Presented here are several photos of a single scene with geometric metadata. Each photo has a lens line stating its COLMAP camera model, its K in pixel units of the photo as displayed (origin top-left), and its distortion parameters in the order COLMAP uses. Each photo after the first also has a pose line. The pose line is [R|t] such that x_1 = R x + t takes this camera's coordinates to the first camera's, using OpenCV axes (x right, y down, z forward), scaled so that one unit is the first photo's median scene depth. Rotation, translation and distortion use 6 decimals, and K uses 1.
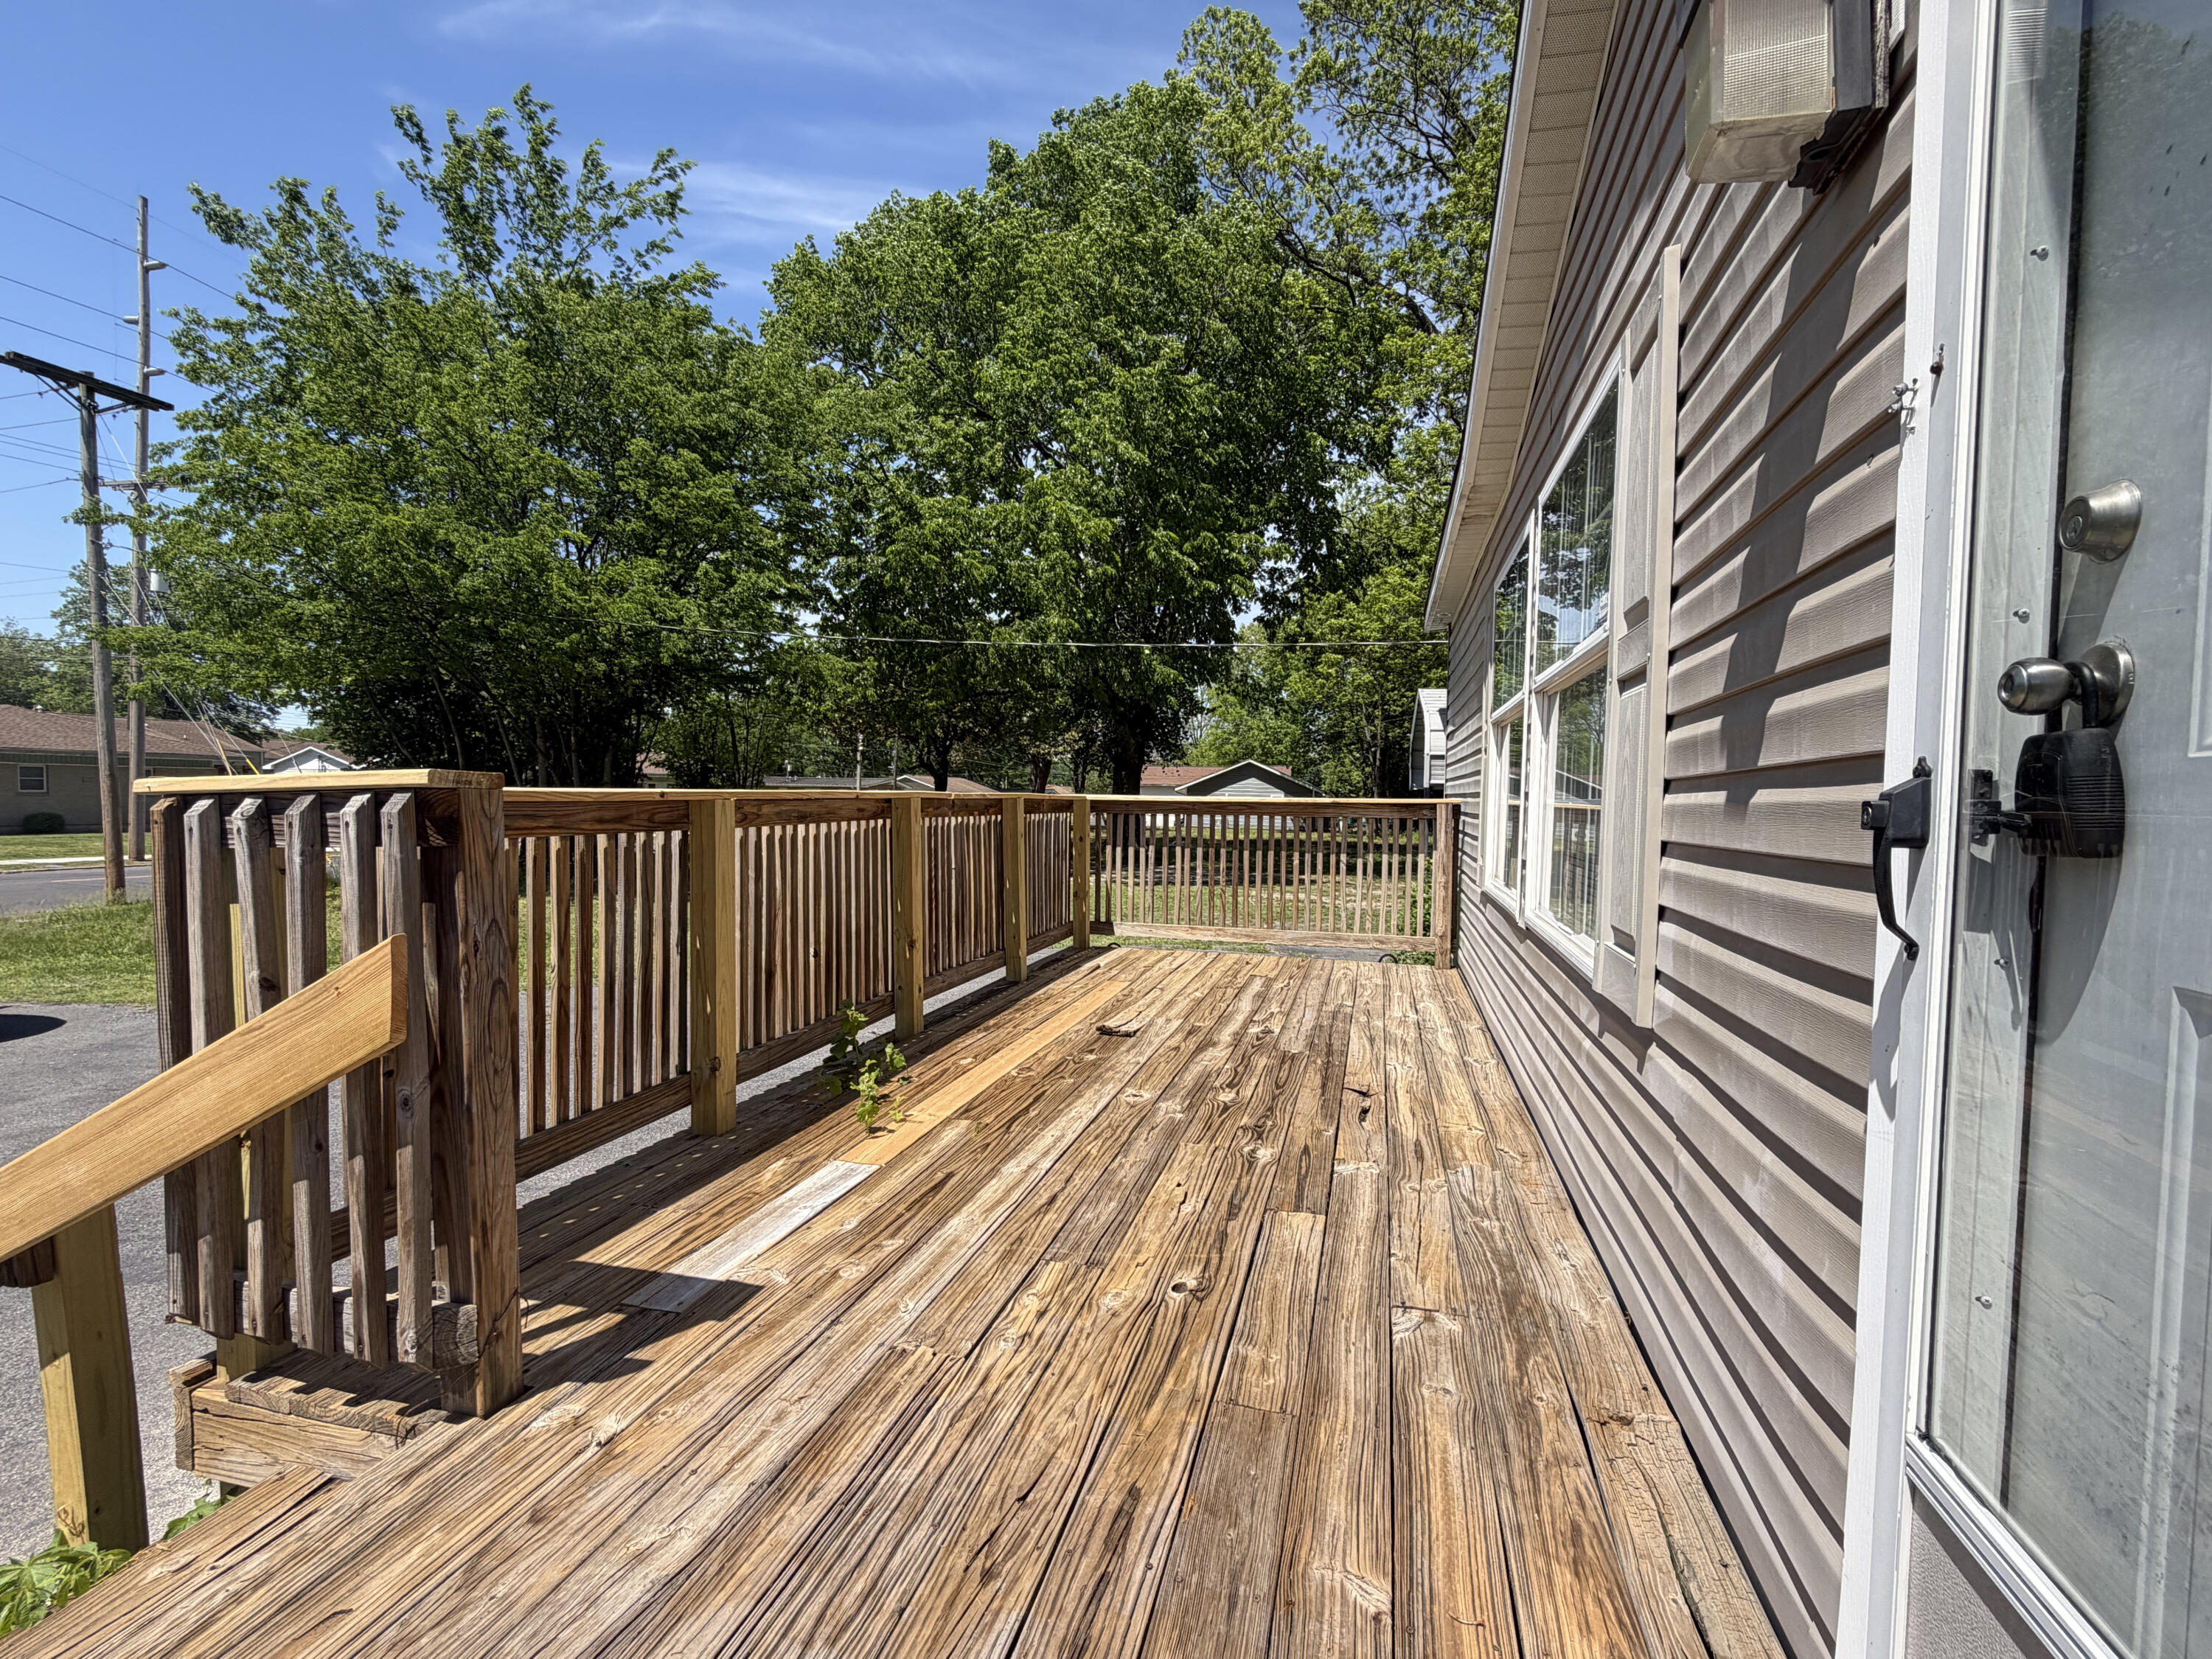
lens RADIAL K [[1053.7, 0, 1106.0], [0, 1053.7, 840.9], [0, 0, 1]] dist [-0.000966, -0.000298]
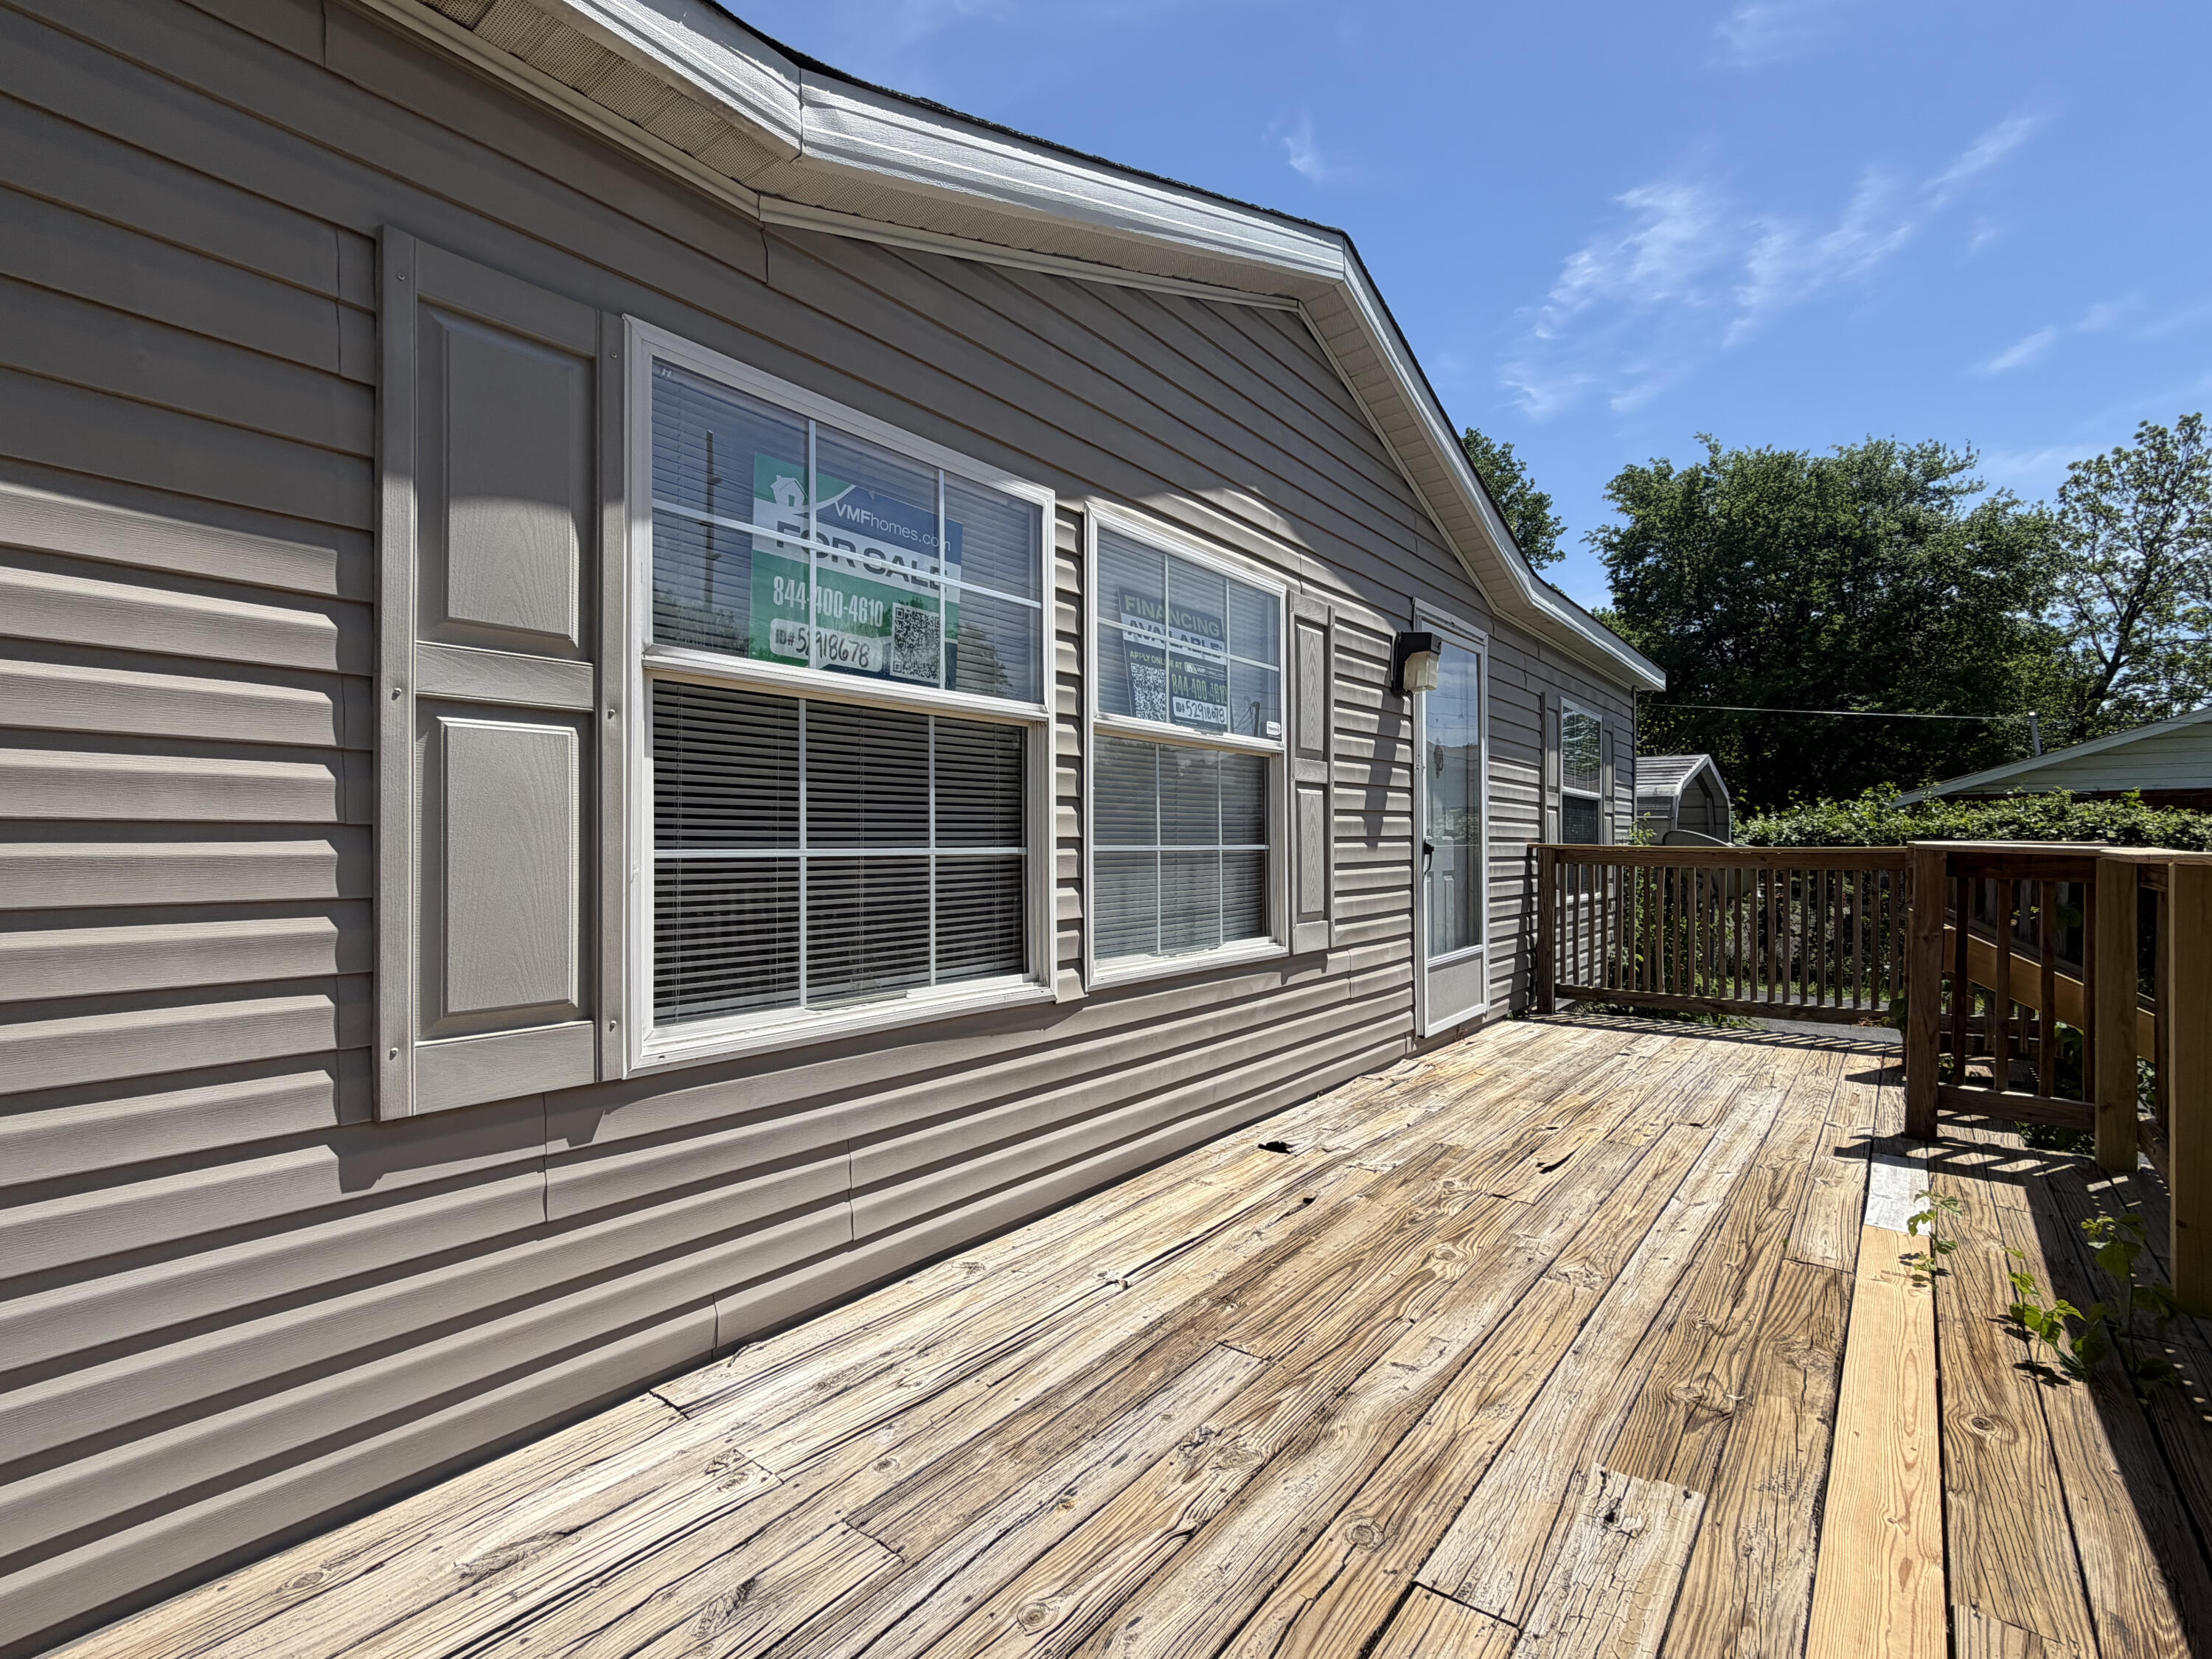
lens RADIAL K [[1053.7, 0, 1103.7], [0, 1053.7, 835.8], [0, 0, 1]] dist [-0.000966, -0.000298]
pose [[-0.922853, -0.010623, 0.385006, 0.066454], [0.003482, 0.999349, 0.035920, -0.091765], [-0.385137, 0.034490, -0.922215, 2.111726]]
